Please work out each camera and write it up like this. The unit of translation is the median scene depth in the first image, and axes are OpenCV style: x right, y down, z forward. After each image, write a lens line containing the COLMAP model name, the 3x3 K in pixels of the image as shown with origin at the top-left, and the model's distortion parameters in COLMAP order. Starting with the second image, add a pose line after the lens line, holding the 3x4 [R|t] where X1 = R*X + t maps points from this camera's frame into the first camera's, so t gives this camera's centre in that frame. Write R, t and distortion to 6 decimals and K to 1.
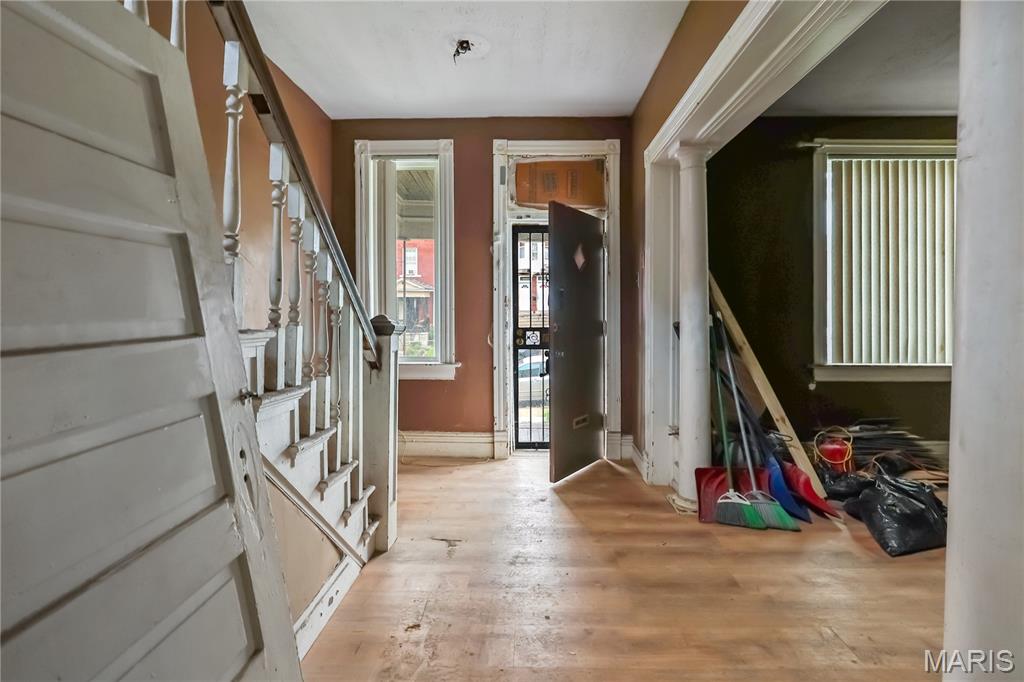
lens RADIAL K [[478.2, 0, 514.1], [0, 478.2, 330.0], [0, 0, 1]] dist [-0.022988, 0.006091]
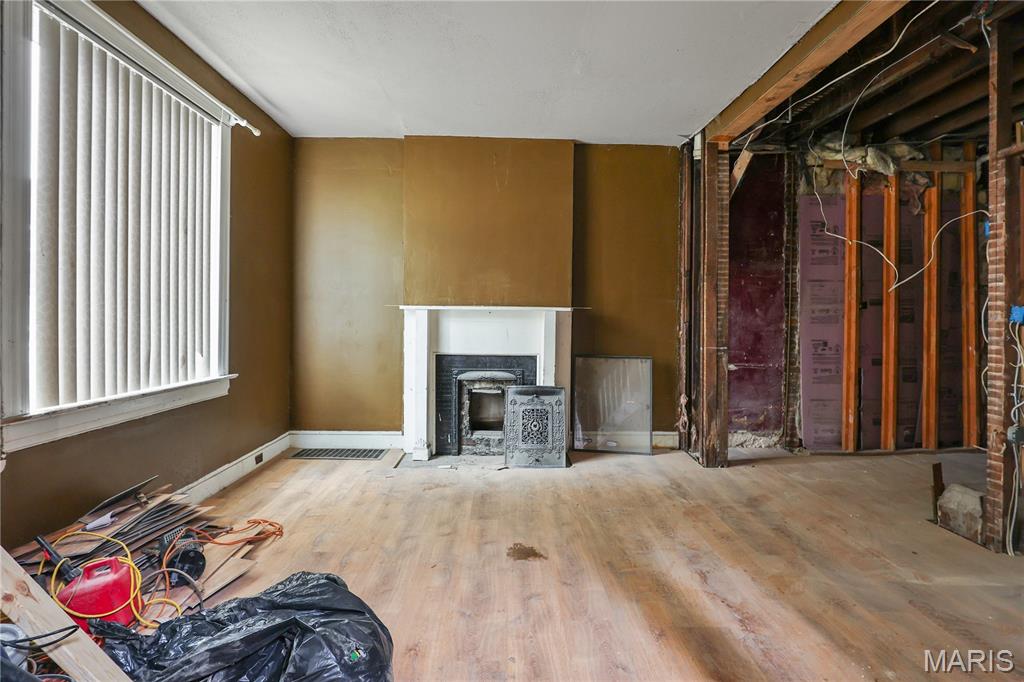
lens RADIAL K [[478.2, 0, 524.0], [0, 478.2, 318.3], [0, 0, 1]] dist [-0.022988, 0.006091]
pose [[-0.065183, -0.001766, 0.997872, 0.134982], [0.006903, 0.999974, 0.002221, -0.024420], [-0.997849, 0.007033, -0.065169, 0.516563]]
